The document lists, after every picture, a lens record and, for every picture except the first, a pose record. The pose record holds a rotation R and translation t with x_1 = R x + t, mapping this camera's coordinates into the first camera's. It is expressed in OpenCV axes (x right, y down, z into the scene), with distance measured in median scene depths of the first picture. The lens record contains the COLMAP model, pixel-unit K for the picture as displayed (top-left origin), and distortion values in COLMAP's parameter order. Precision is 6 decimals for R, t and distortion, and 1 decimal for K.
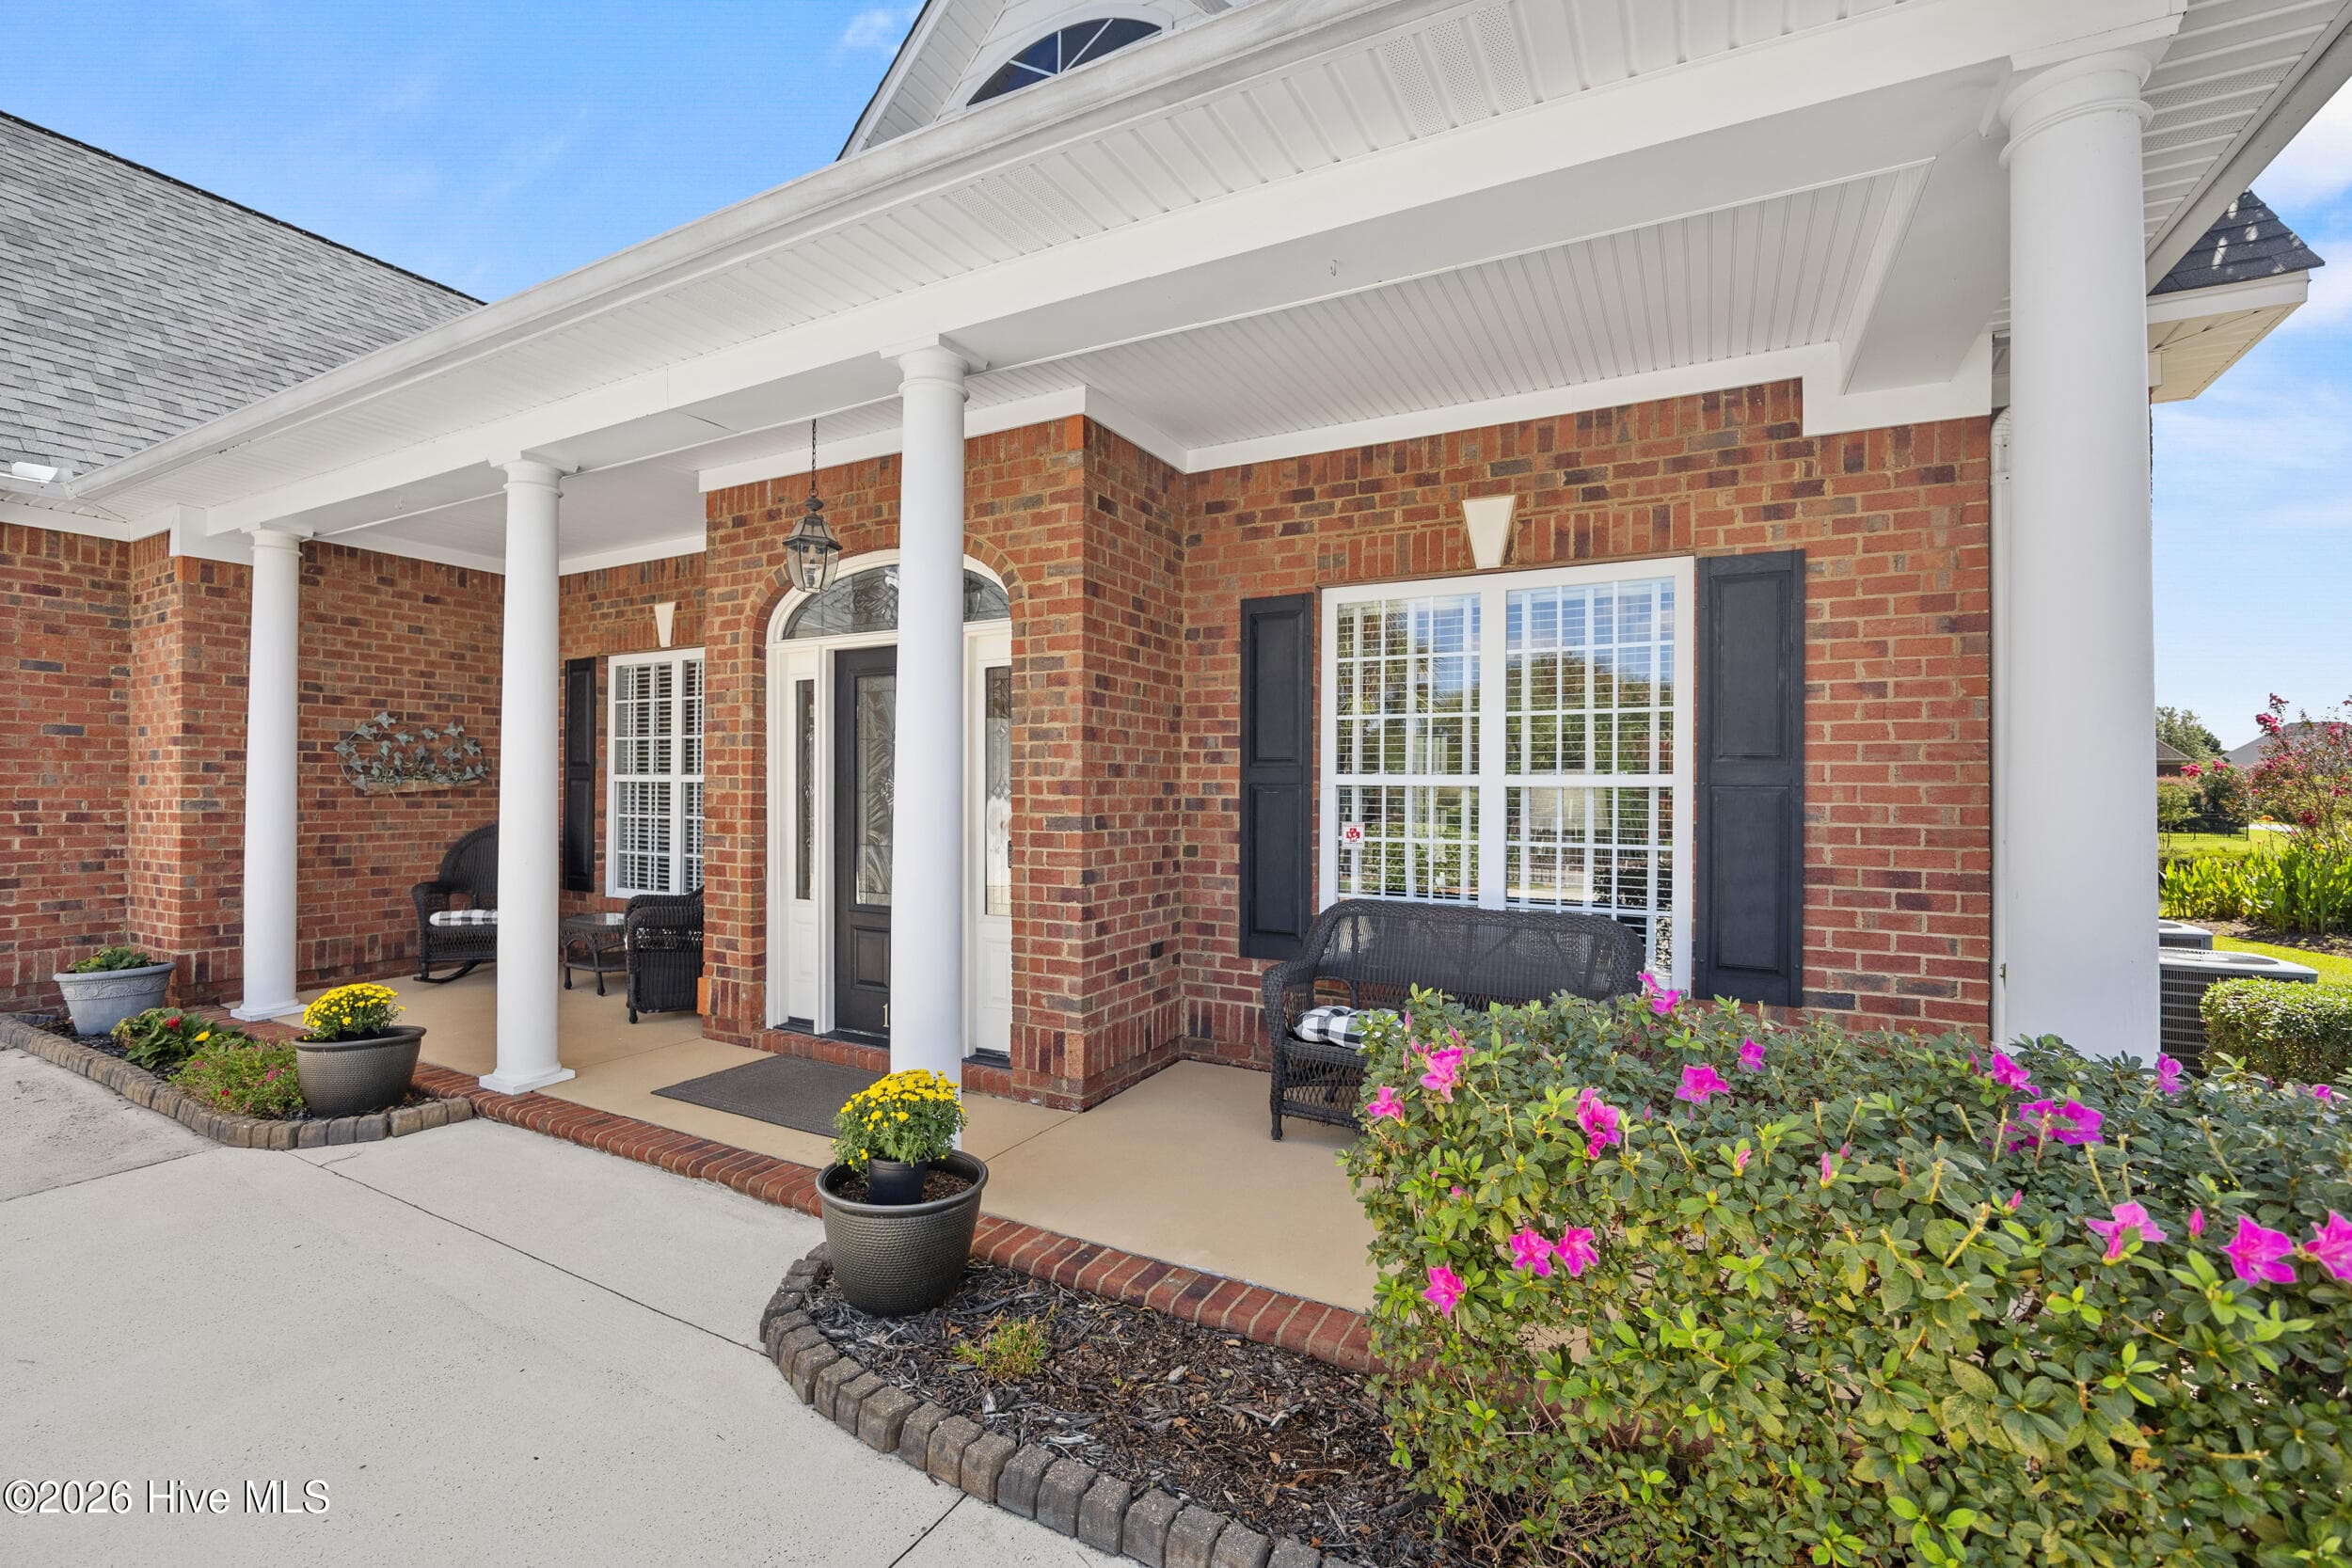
lens RADIAL K [[1003.7, 0, 1174.3], [0, 1003.7, 789.8], [0, 0, 1]] dist [-0.022948, -0.000018]
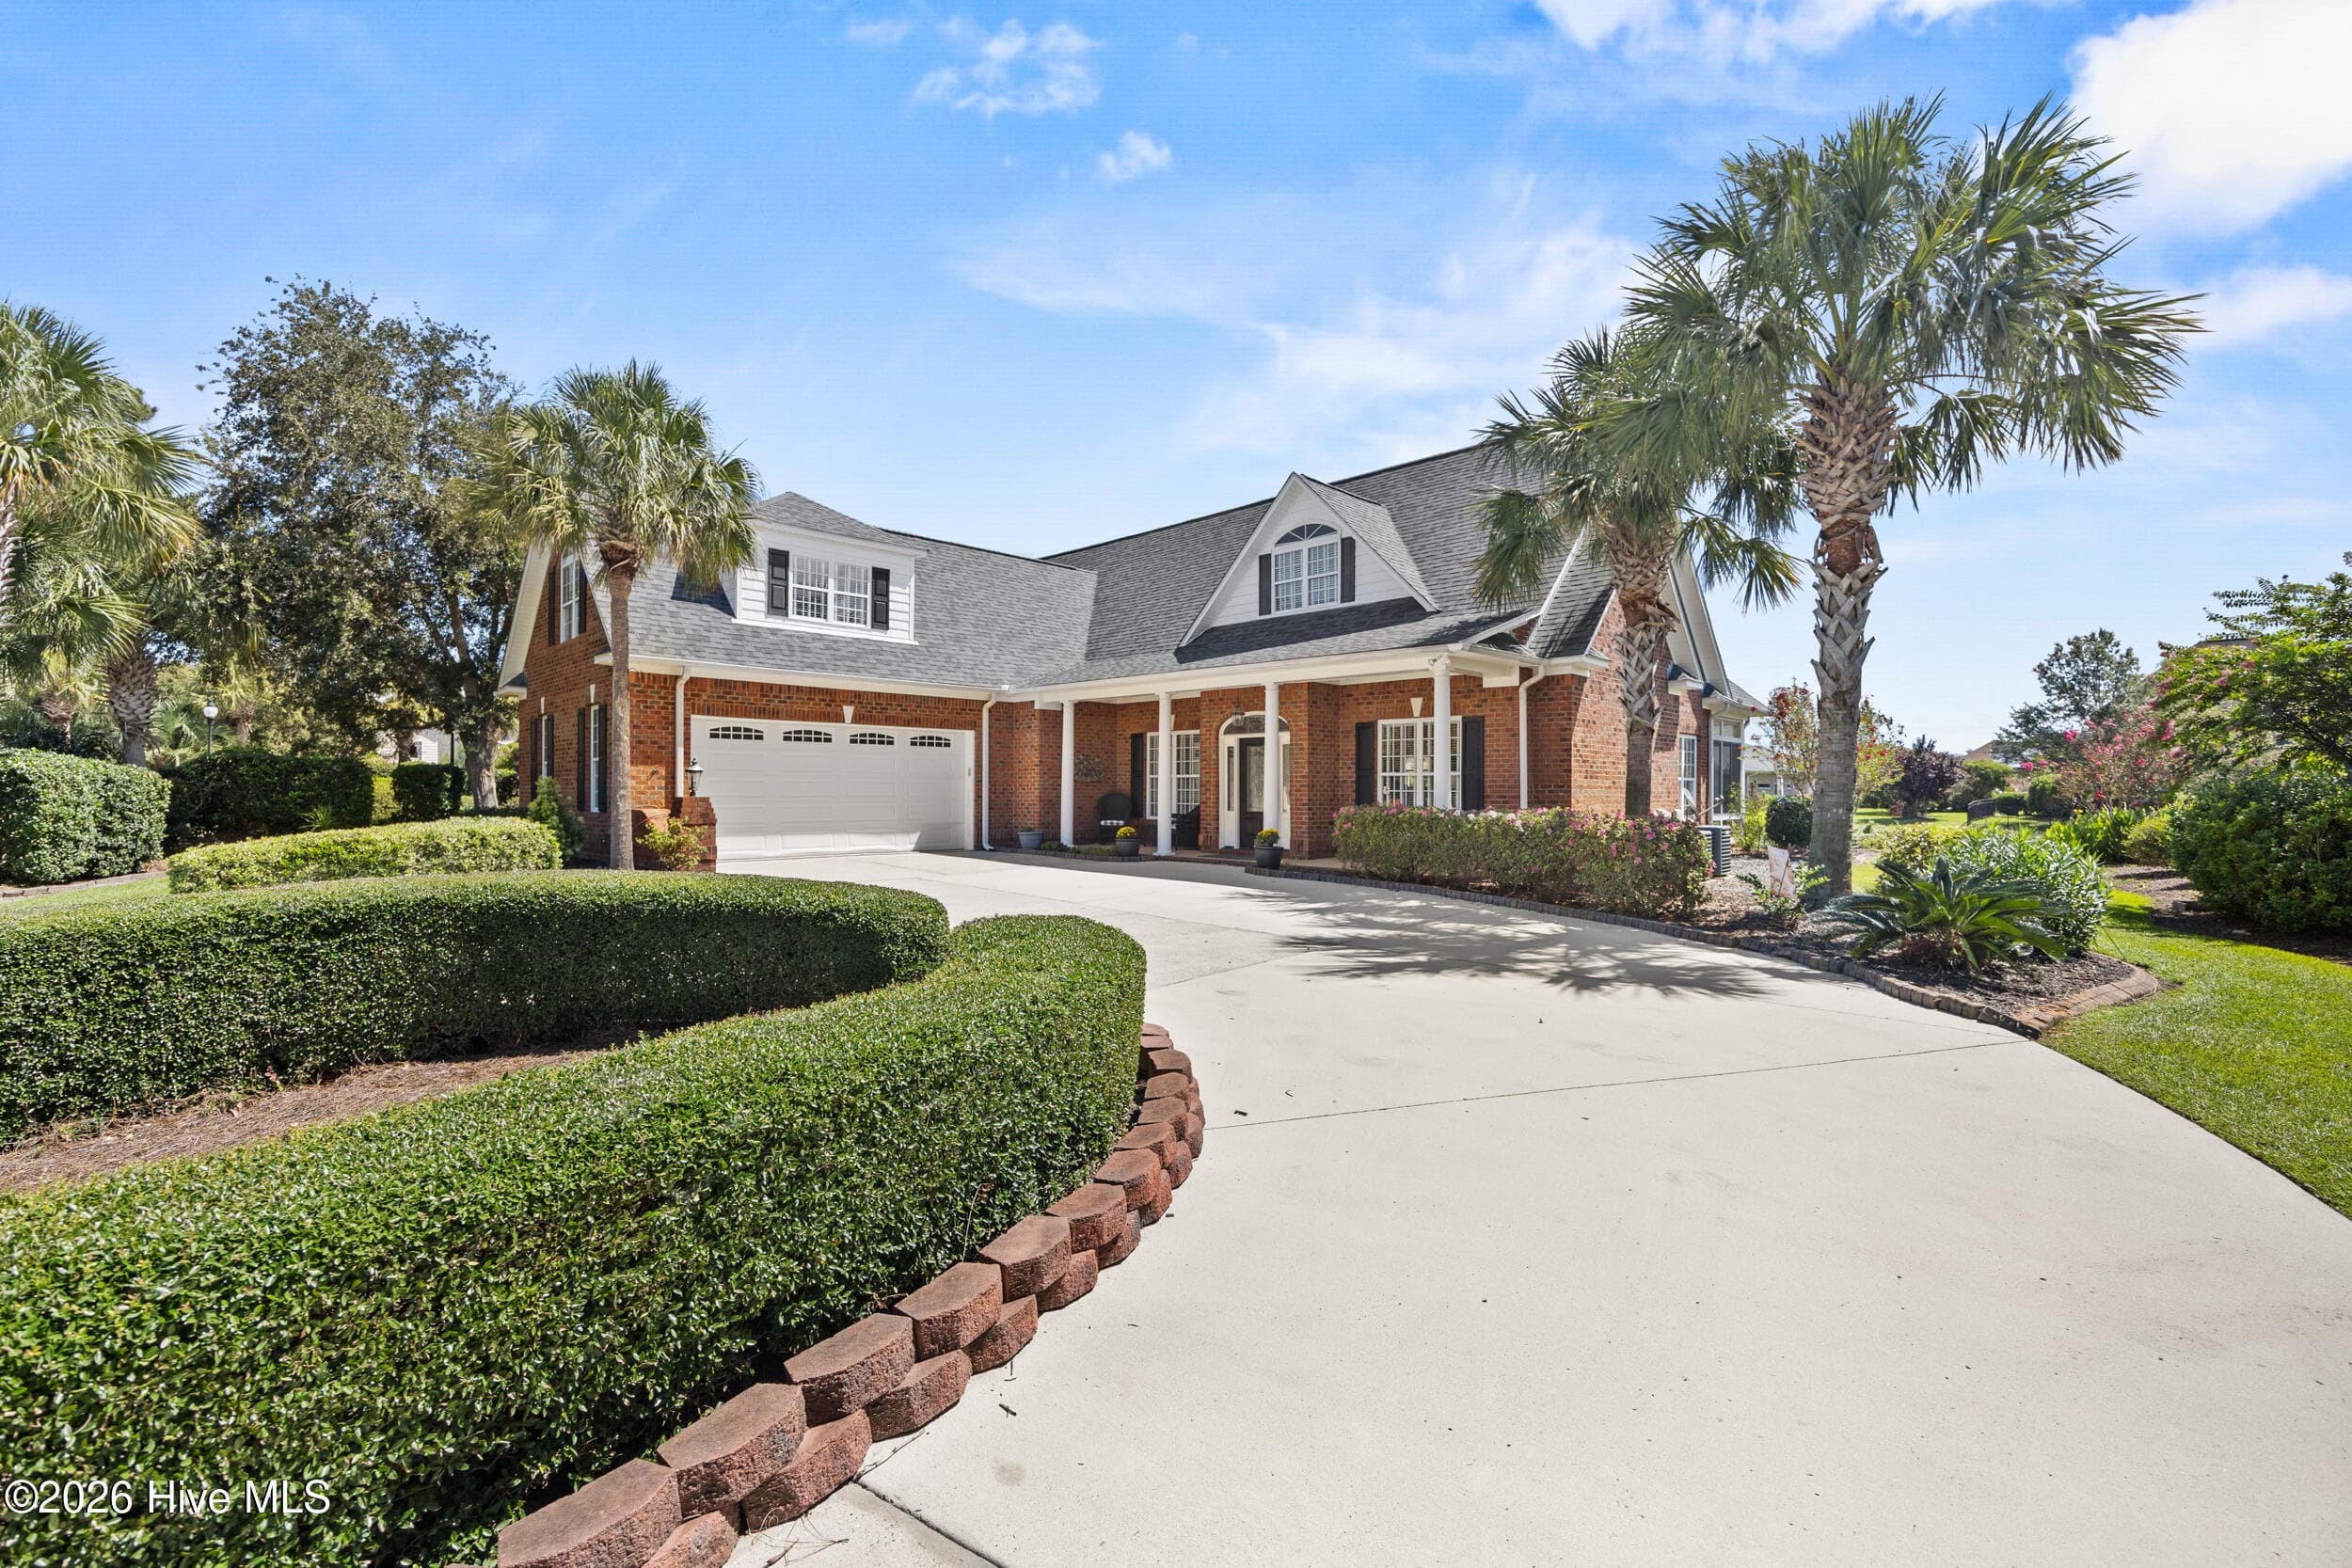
lens RADIAL K [[1003.7, 0, 1174.3], [0, 1003.7, 789.8], [0, 0, 1]] dist [-0.022948, -0.000018]
pose [[0.959283, -0.004849, -0.282405, 0.455438], [0.004252, 0.999987, -0.002727, 0.051091], [0.282415, 0.001415, 0.959291, -2.576875]]
